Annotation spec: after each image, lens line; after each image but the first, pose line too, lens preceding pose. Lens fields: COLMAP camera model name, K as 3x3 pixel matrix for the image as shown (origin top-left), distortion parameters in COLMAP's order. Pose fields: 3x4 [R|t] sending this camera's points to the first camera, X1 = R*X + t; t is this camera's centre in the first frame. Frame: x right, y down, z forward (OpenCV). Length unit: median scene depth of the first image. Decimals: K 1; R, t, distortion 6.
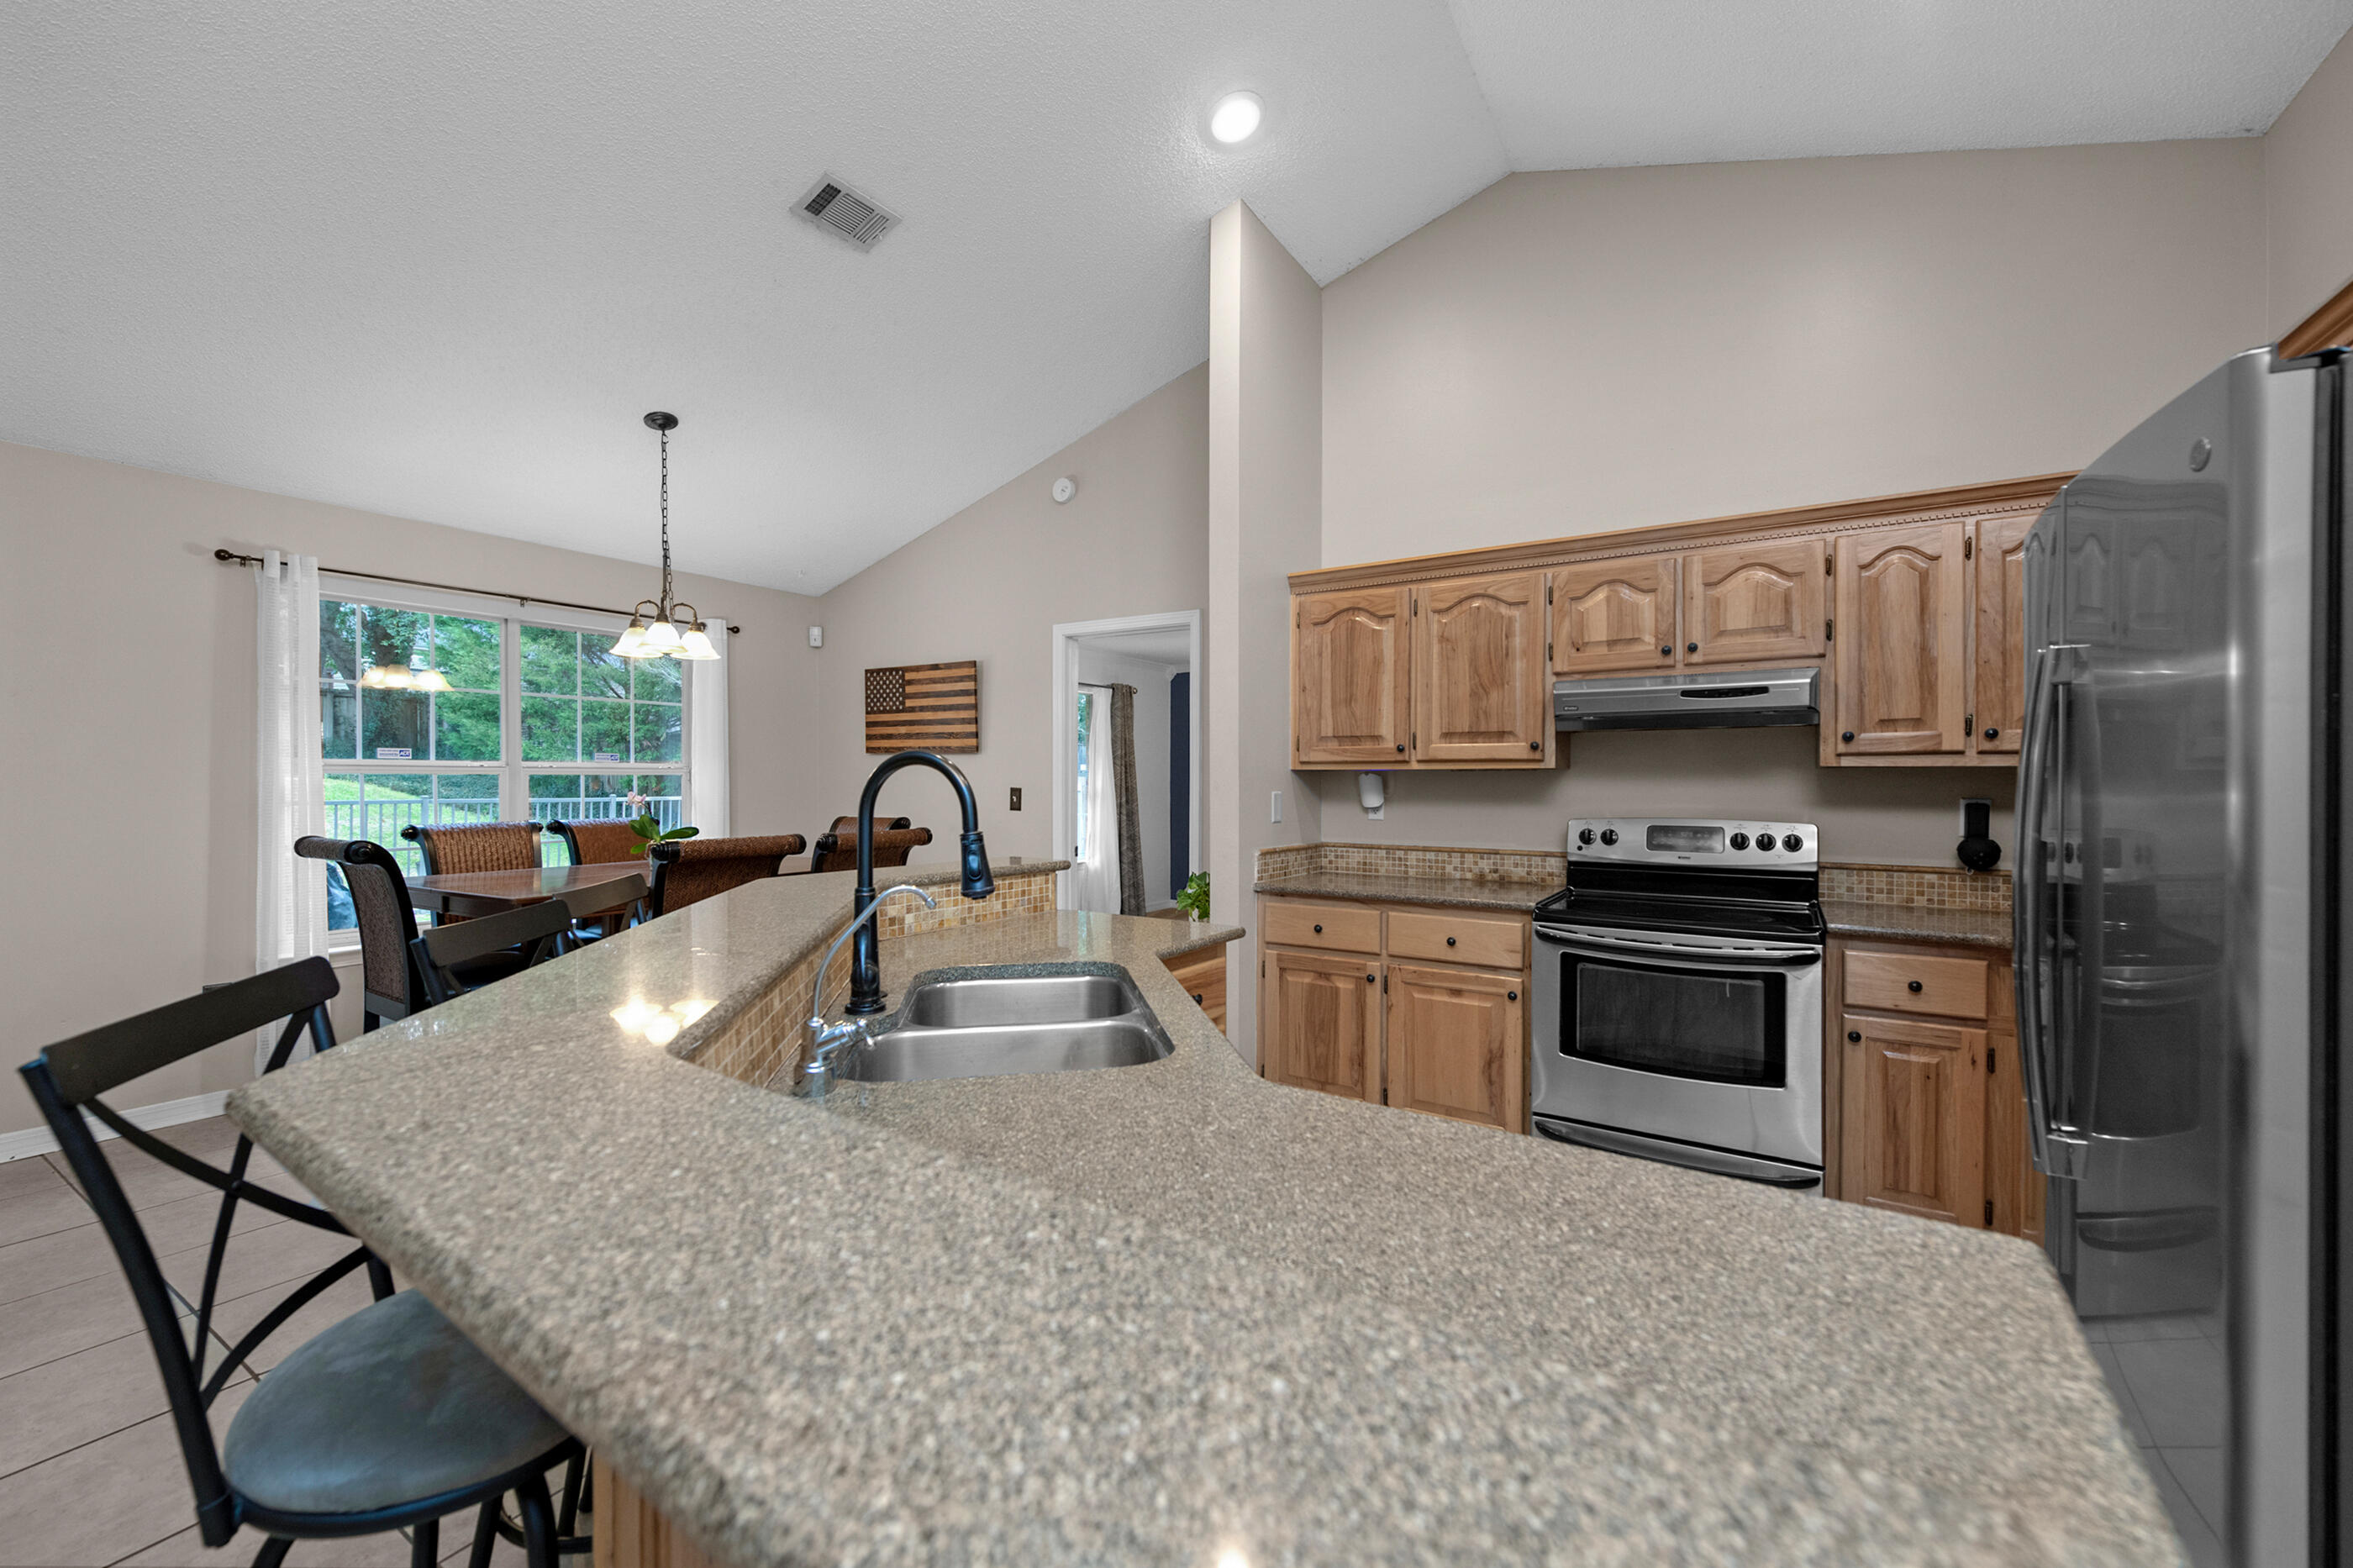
lens RADIAL K [[927.4, 0, 1170.0], [0, 927.4, 789.1], [0, 0, 1]] dist [0.011326, -0.000216]
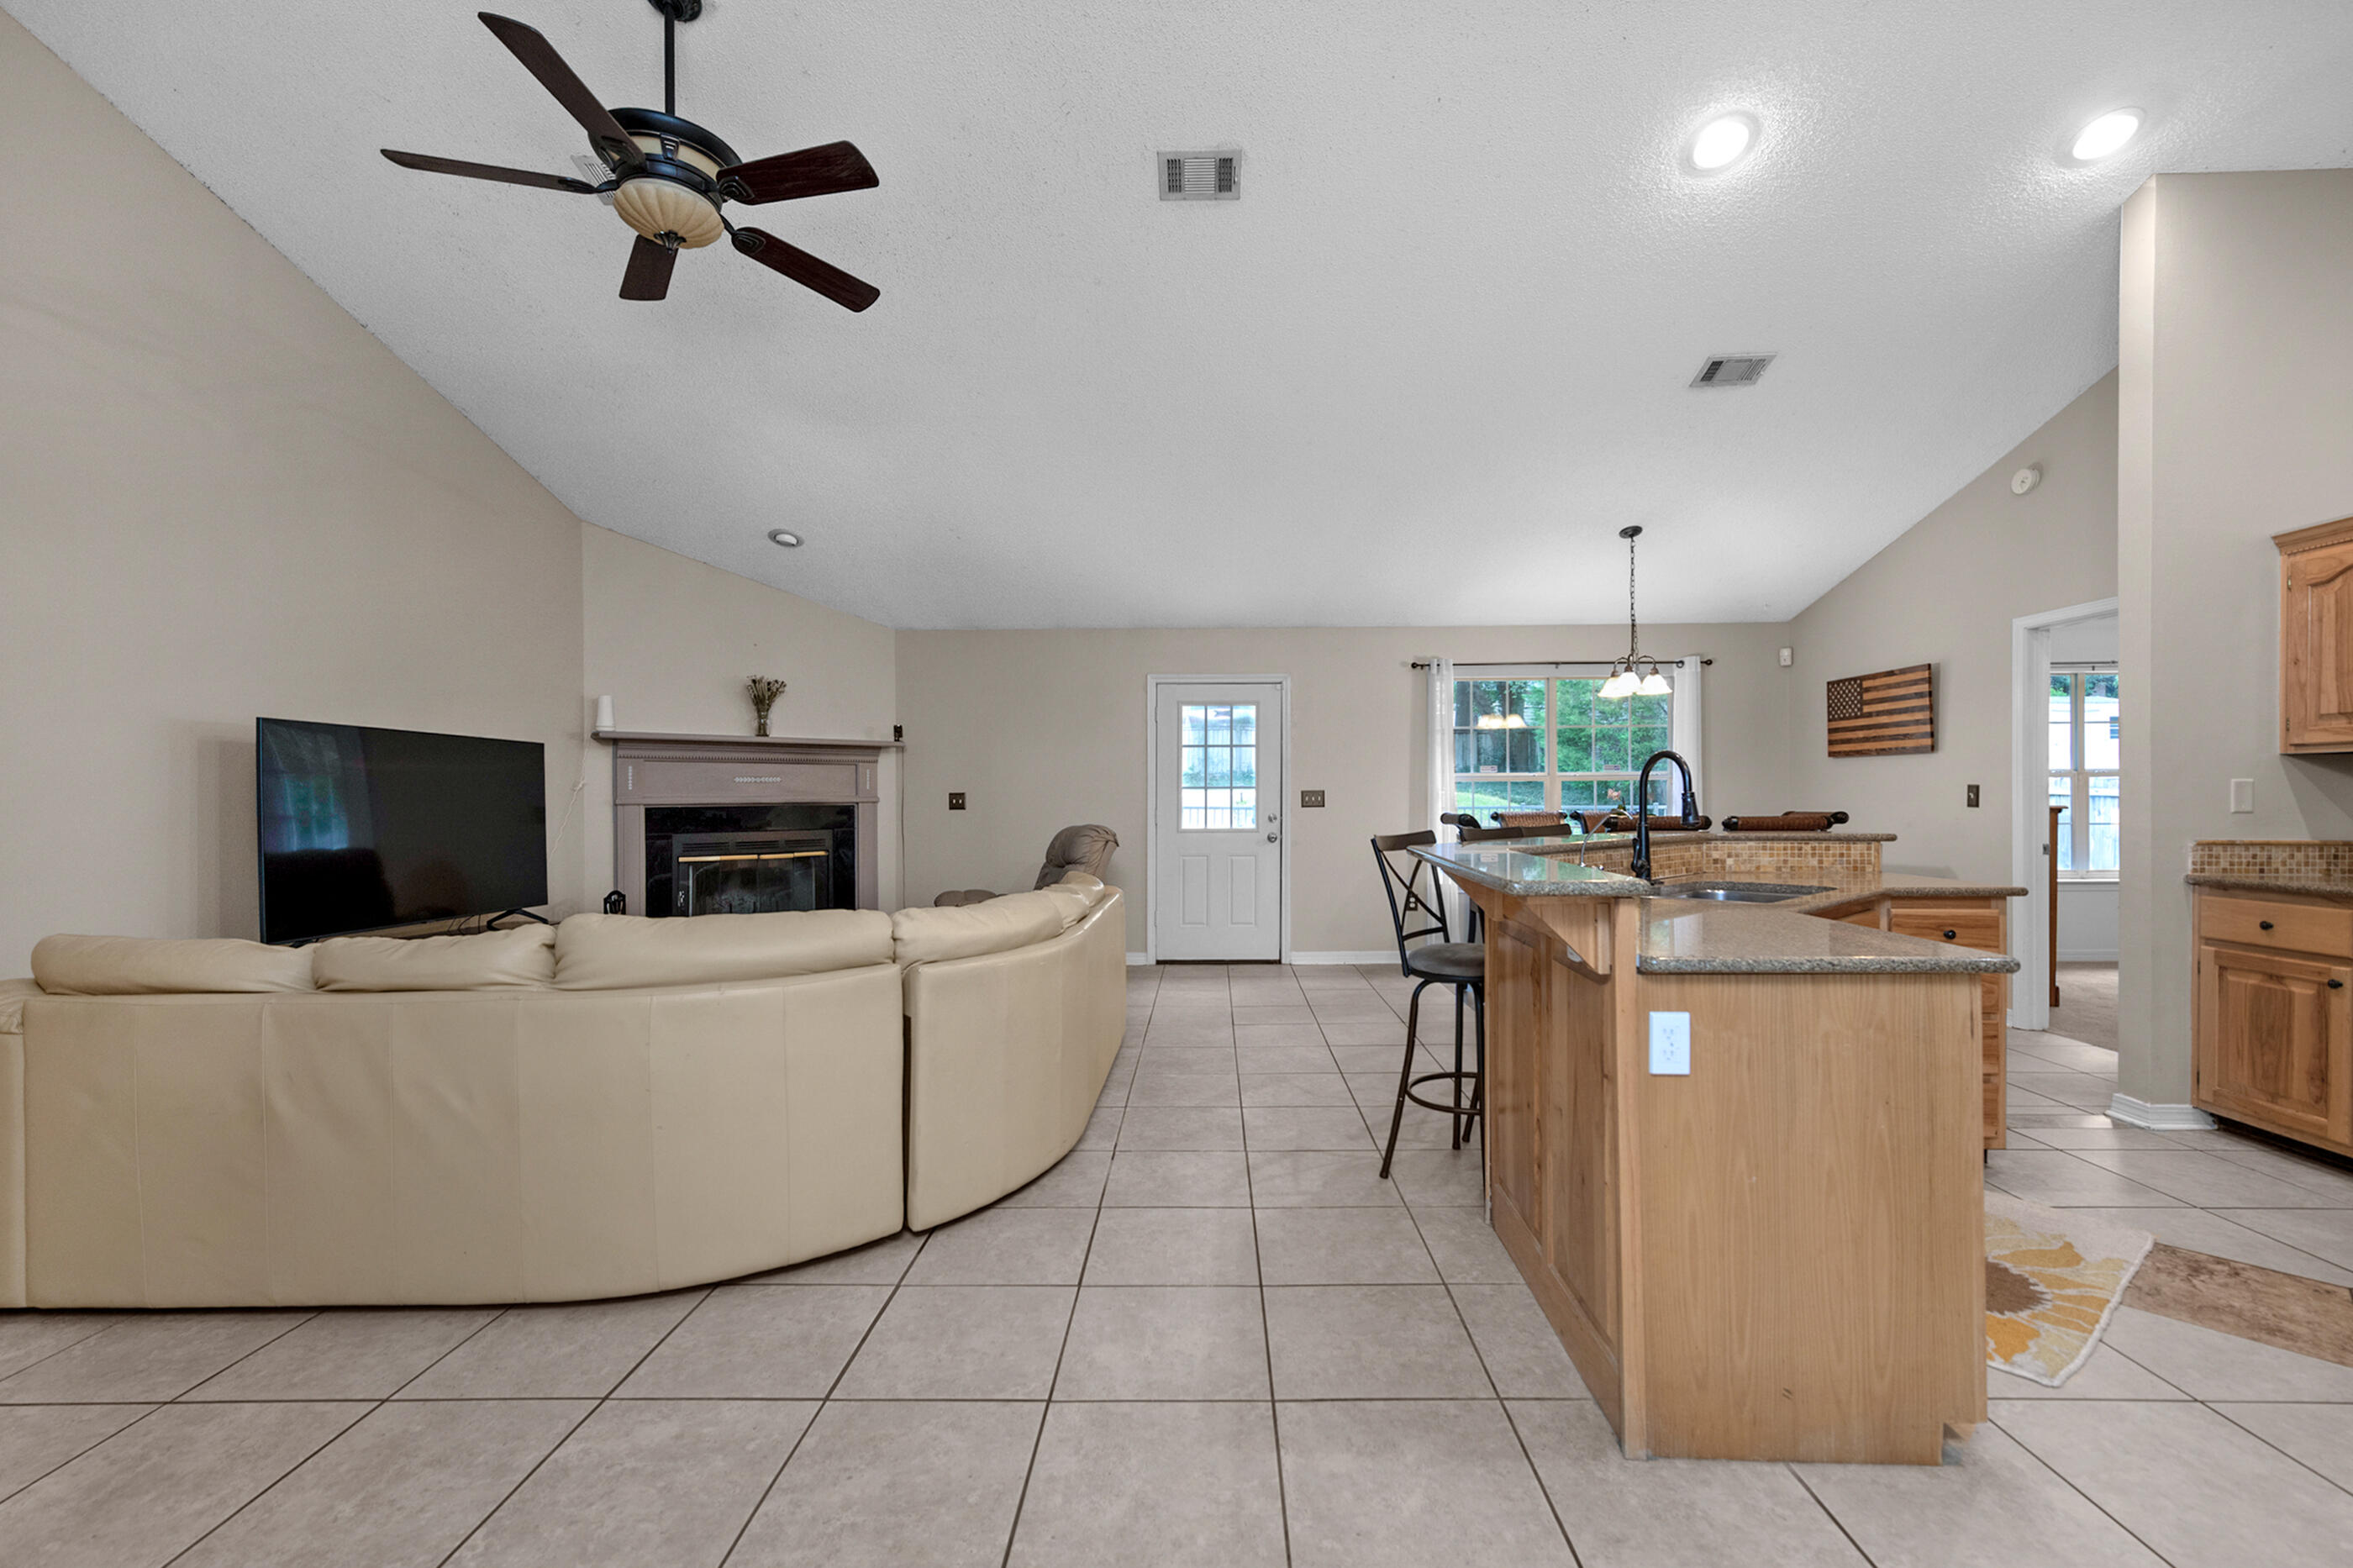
lens RADIAL K [[945.2, 0, 1181.8], [0, 945.2, 802.0], [0, 0, 1]] dist [0.001427, -0.000135]
pose [[0.509025, 0.000261, -0.860751, 0.300053], [-0.004066, 0.999990, -0.002101, 0.024440], [0.860742, 0.004569, 0.509021, -0.284911]]
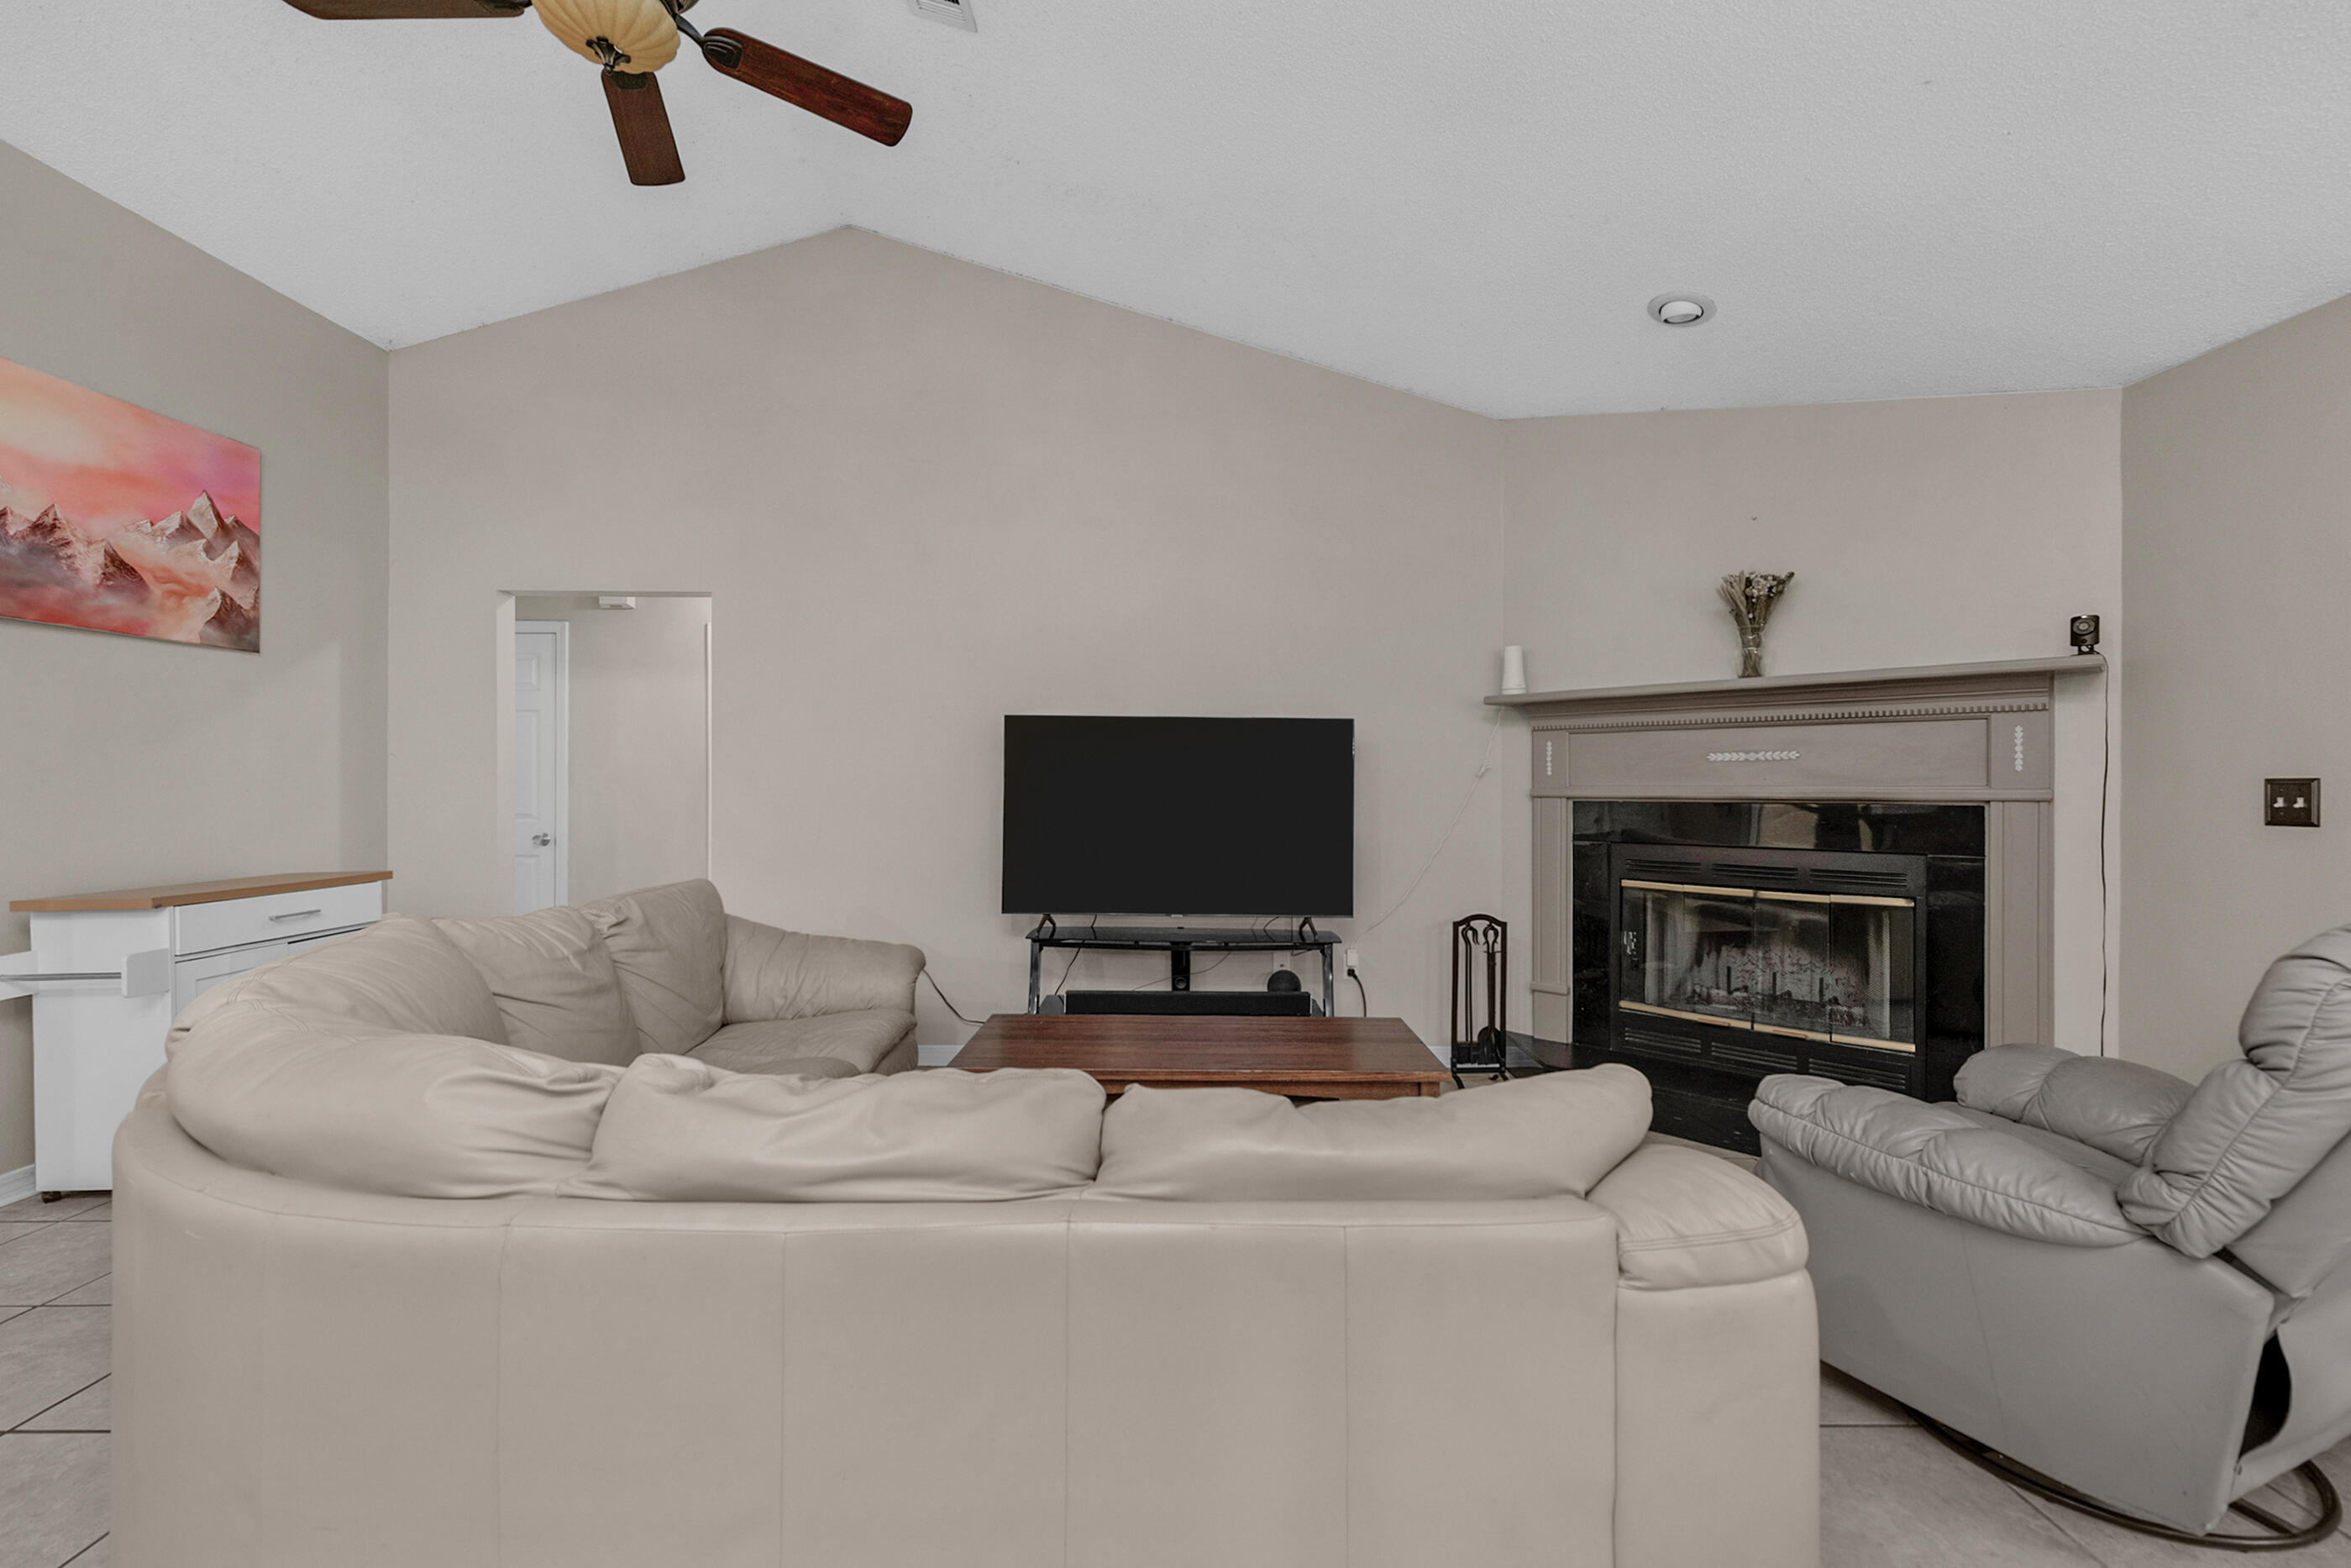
lens RADIAL K [[984.4, 0, 1220.3], [0, 984.4, 781.0], [0, 0, 1]] dist [0.000137, 0.000120]
pose [[-0.845662, -0.005964, -0.533685, -0.303858], [-0.009916, 0.999941, 0.004539, 0.014452], [0.533627, 0.009131, -0.845671, 0.241946]]
